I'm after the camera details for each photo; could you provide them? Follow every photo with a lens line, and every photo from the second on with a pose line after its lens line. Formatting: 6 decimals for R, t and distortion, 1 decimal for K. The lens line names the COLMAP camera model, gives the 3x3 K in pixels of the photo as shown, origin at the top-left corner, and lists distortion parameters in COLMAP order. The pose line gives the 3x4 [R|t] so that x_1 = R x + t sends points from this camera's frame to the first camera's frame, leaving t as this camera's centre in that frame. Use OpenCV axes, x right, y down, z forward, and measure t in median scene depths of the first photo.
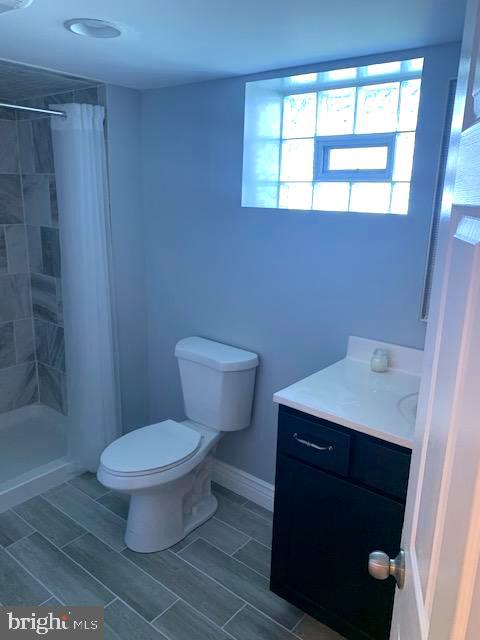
lens RADIAL K [[491.1, 0, 238.9], [0, 491.1, 317.6], [0, 0, 1]] dist [0.018484, -0.029248]
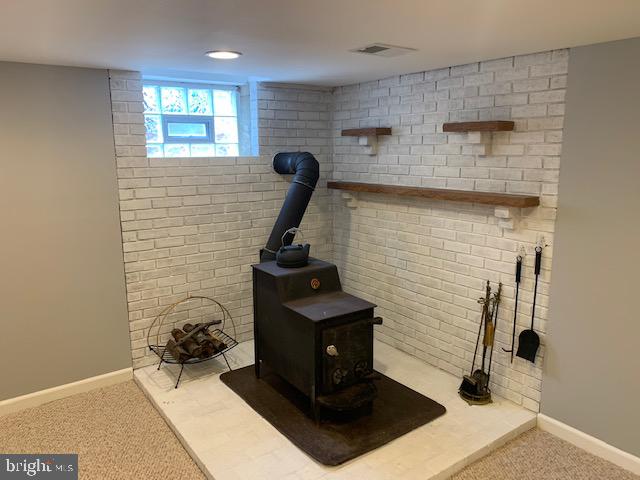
lens RADIAL K [[491.1, 0, 318.7], [0, 491.1, 235.3], [0, 0, 1]] dist [0.018484, -0.029248]
pose [[0.264592, -0.194857, 0.944469, -0.760715], [0.256122, 0.958400, 0.125979, -0.042122], [-0.929727, 0.208567, 0.303492, 0.080404]]
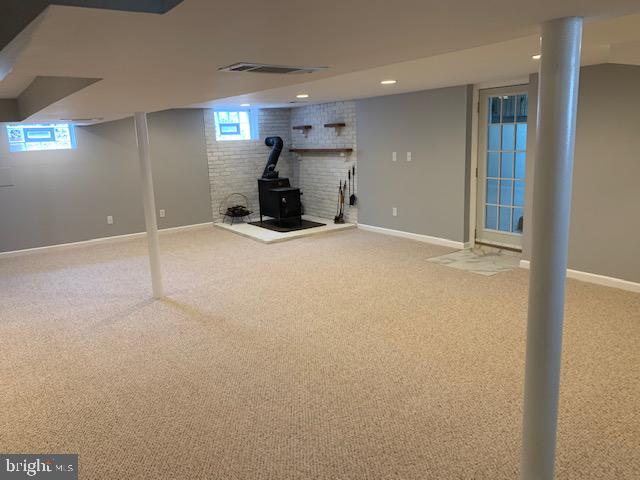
lens RADIAL K [[491.1, 0, 322.0], [0, 491.1, 245.0], [0, 0, 1]] dist [0.018484, -0.029248]
pose [[0.269185, -0.239495, 0.932835, -2.099878], [0.287033, 0.944520, 0.159667, 0.092000], [-0.919321, 0.224774, 0.322994, -0.479560]]
